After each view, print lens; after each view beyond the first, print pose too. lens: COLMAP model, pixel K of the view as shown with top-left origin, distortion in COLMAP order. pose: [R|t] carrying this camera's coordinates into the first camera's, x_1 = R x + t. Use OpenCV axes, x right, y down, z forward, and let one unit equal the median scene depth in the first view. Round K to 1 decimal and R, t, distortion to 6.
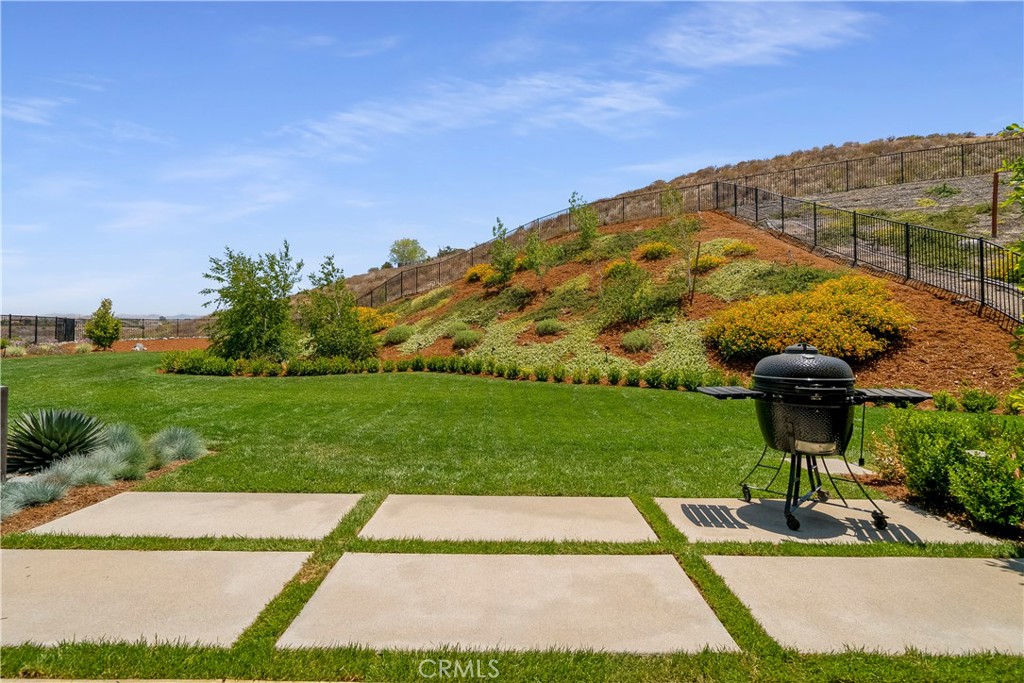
lens RADIAL K [[473.5, 0, 538.1], [0, 473.5, 334.1], [0, 0, 1]] dist [0.000454, 0.005475]
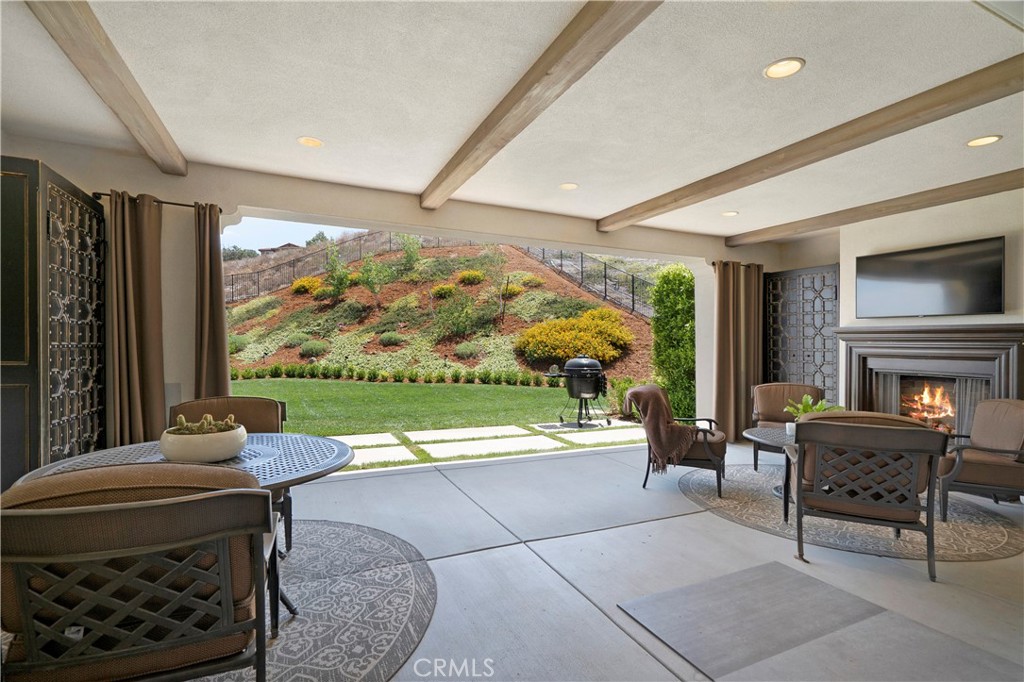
lens RADIAL K [[473.5, 0, 538.1], [0, 473.5, 333.6], [0, 0, 1]] dist [0.000454, 0.005475]
pose [[0.902822, 0.014185, 0.429781, -0.165753], [-0.007306, 0.999818, -0.017650, -0.009733], [-0.429953, 0.012795, 0.902761, -0.259984]]
